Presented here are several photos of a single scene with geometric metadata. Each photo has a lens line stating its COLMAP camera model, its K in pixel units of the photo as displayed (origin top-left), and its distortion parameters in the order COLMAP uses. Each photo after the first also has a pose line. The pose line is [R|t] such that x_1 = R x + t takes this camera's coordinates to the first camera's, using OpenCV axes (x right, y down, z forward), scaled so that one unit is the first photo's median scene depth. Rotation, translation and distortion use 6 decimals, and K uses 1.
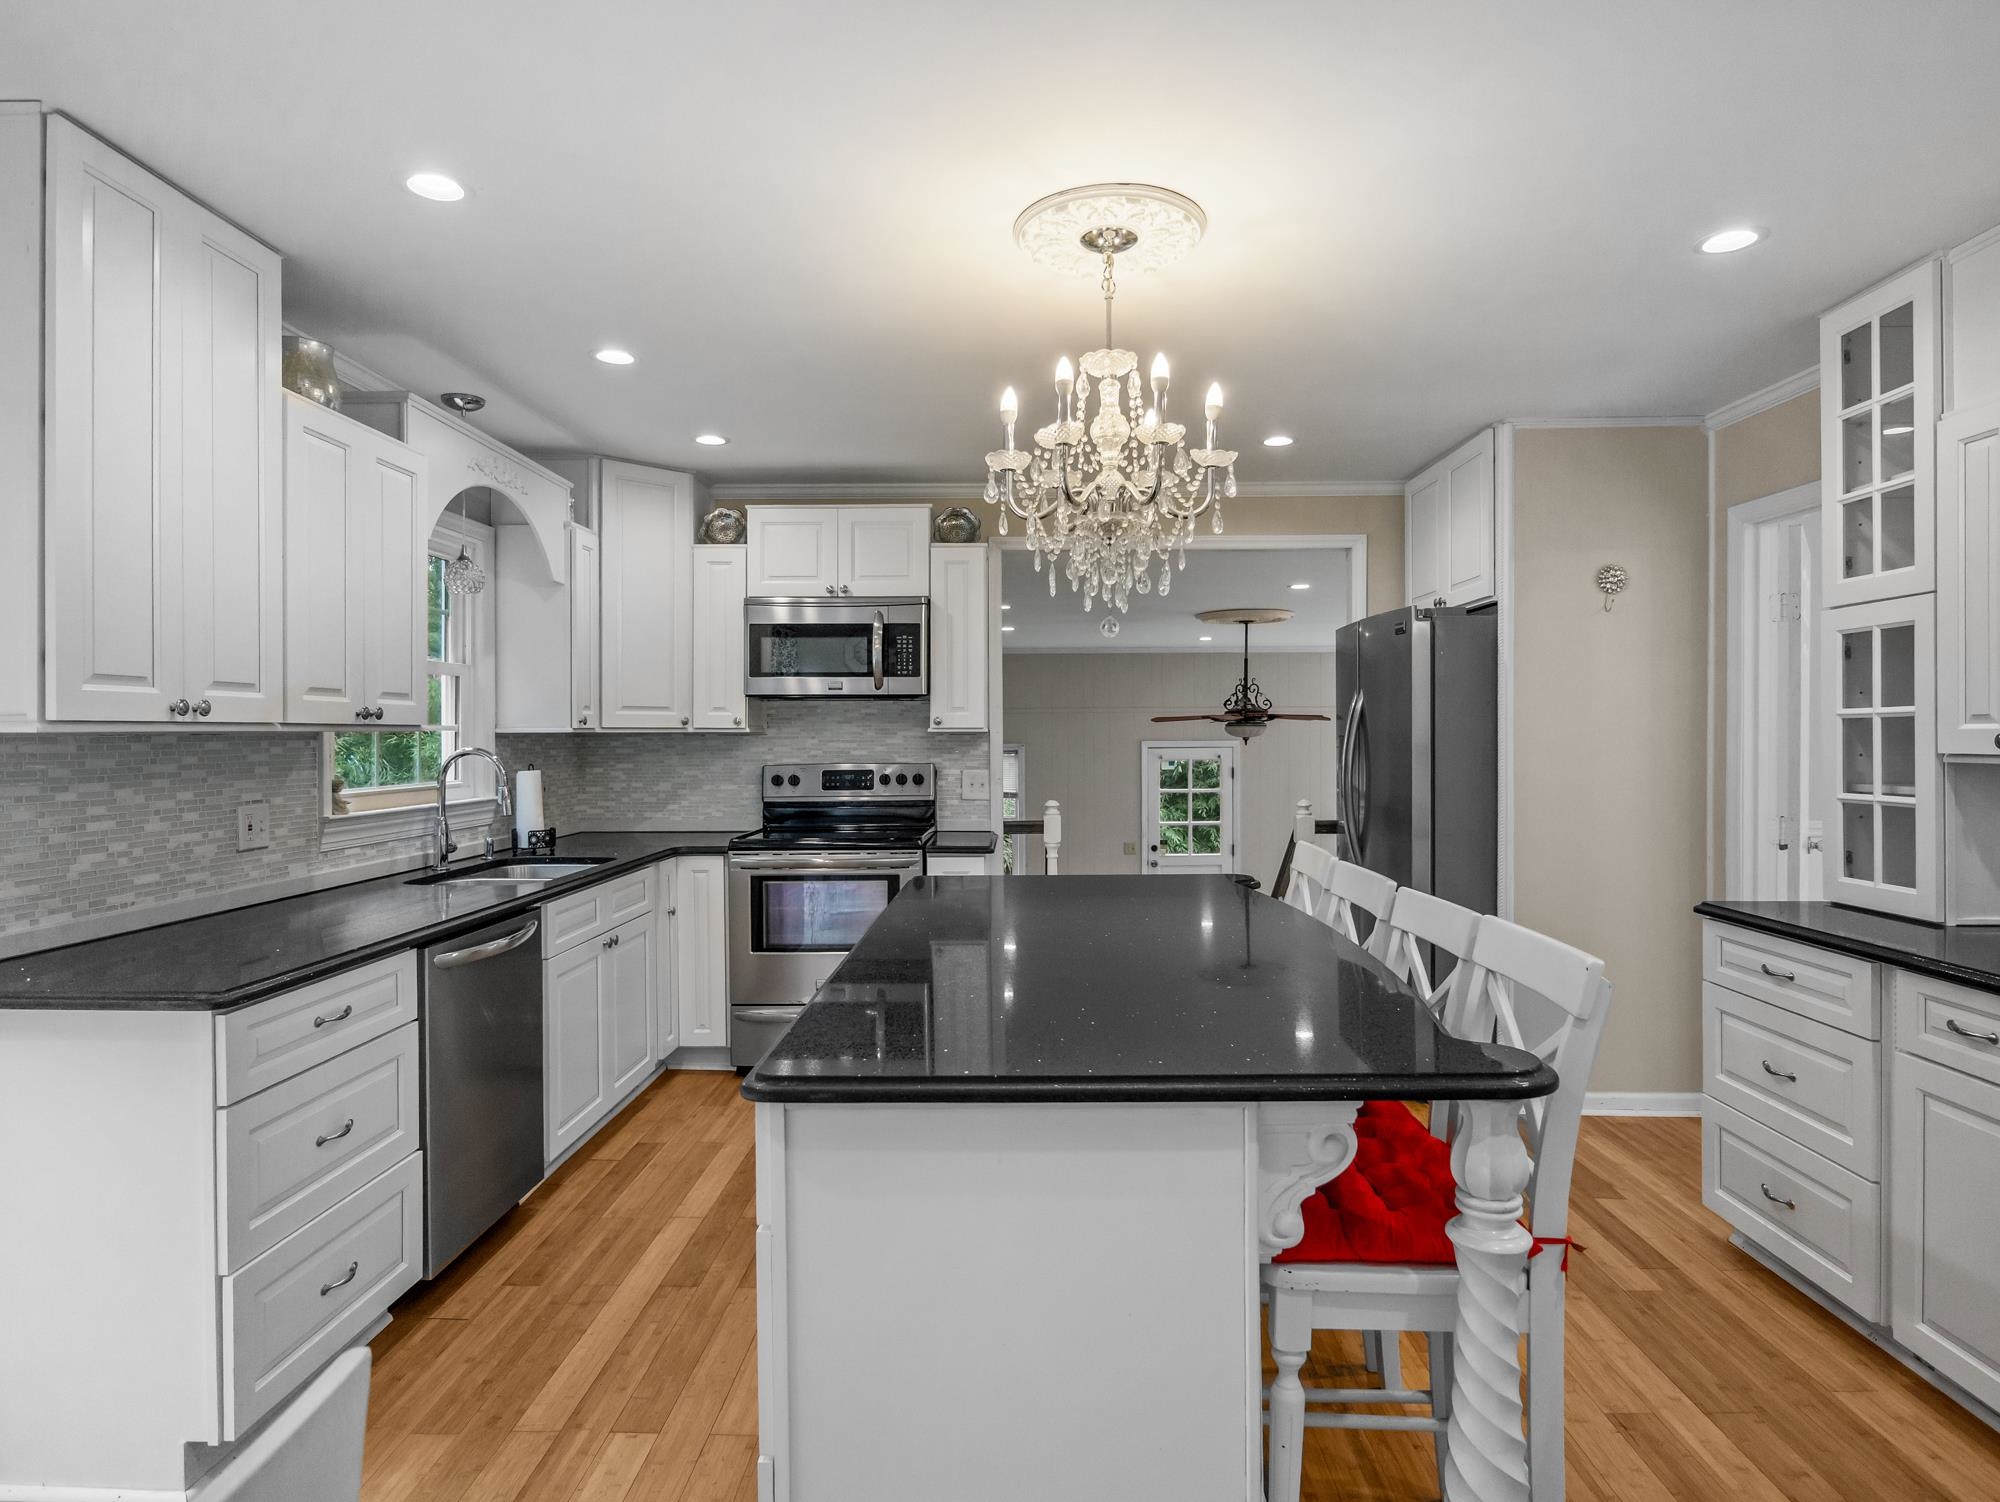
lens RADIAL K [[1143.1, 0, 993.3], [0, 1143.1, 736.1], [0, 0, 1]] dist [-0.005825, -0.000555]
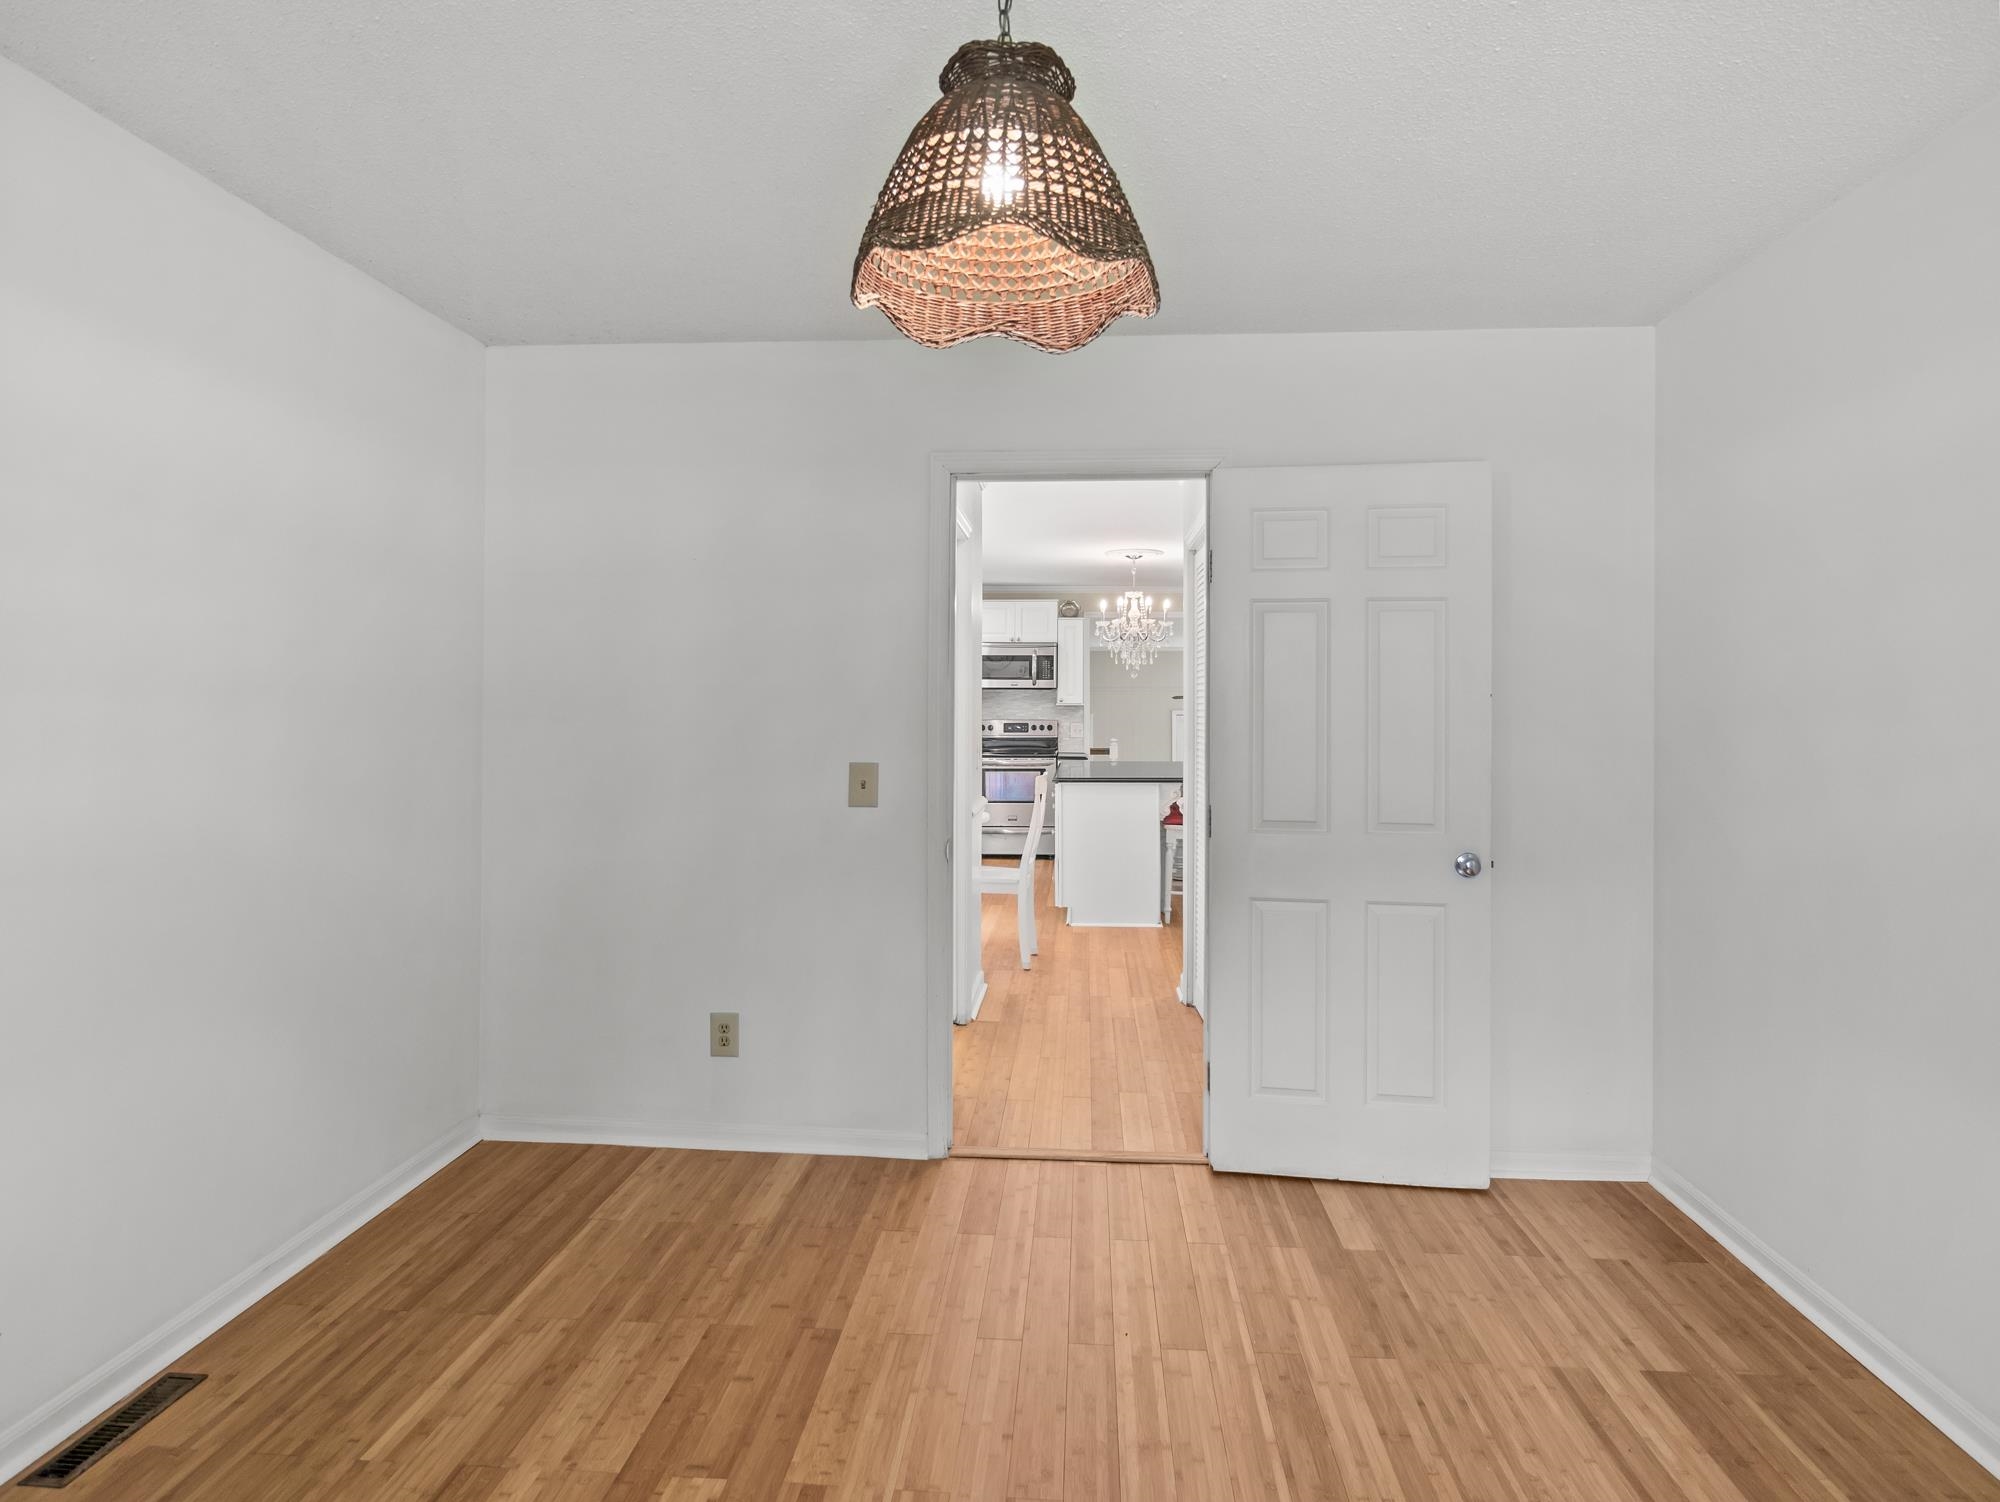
lens RADIAL K [[1171.6, 0, 994.1], [0, 1171.6, 707.6], [0, 0, 1]] dist [-0.000300, -0.001843]
pose [[0.998978, 0.006426, -0.044751, -0.074435], [-0.006288, 0.999975, 0.003228, -0.005164], [0.044771, -0.002943, 0.998993, -1.201333]]
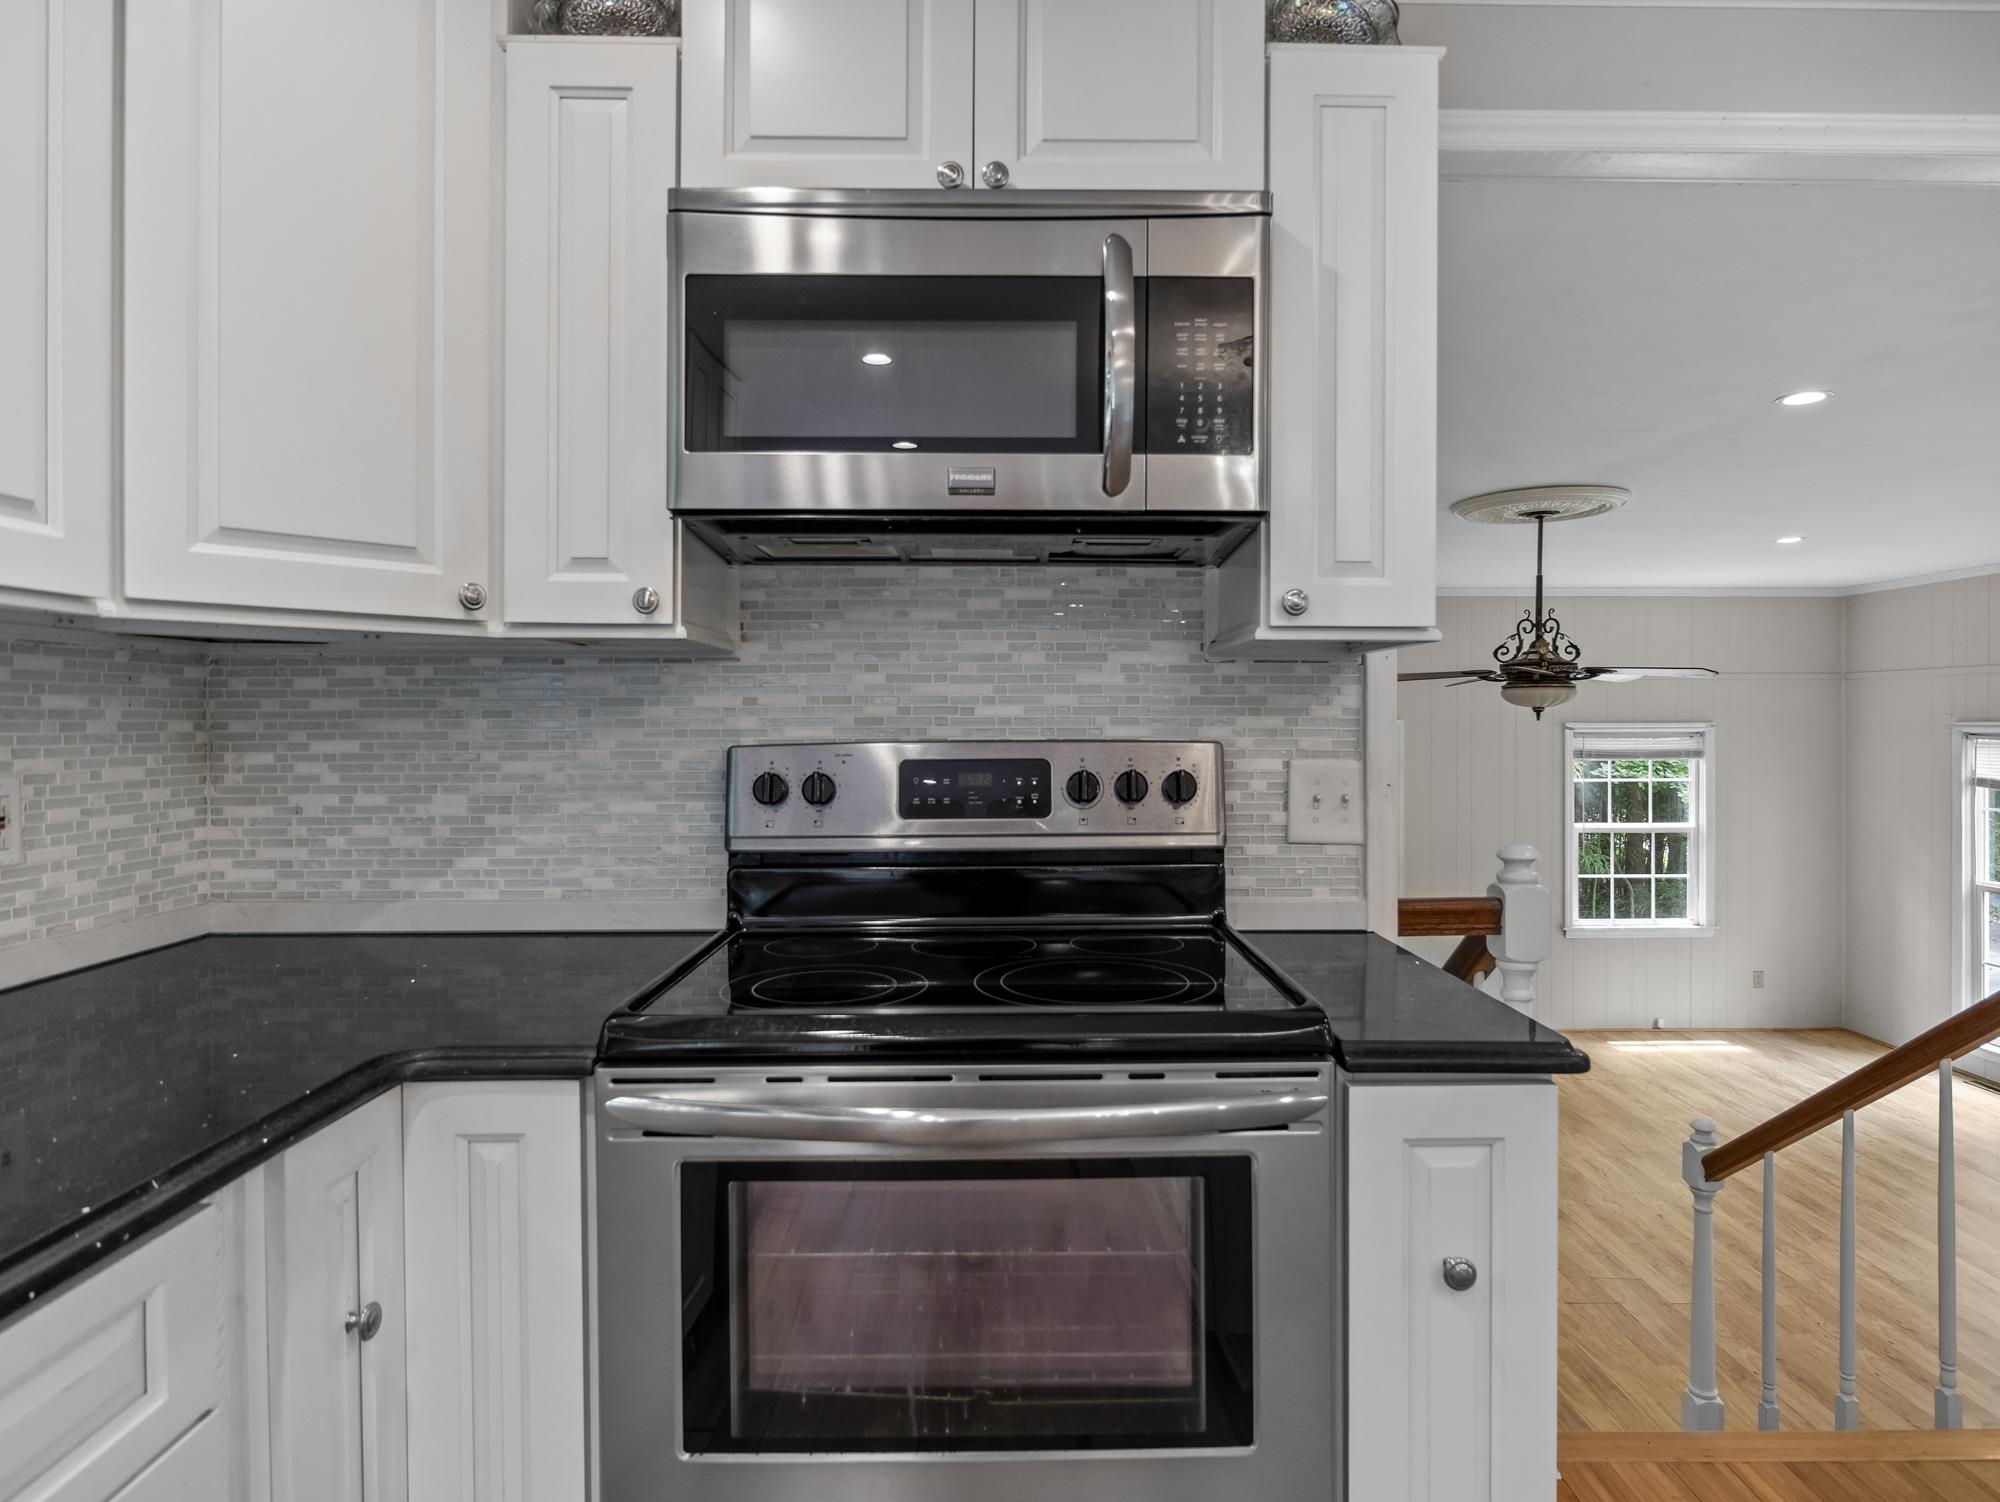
lens RADIAL K [[1143.1, 0, 993.3], [0, 1143.1, 736.1], [0, 0, 1]] dist [-0.005825, -0.000555]
pose [[0.999532, 0.003116, 0.030440, -0.137315], [-0.003341, 0.999967, 0.007347, 0.020660], [-0.030417, -0.007445, 0.999510, 0.678119]]
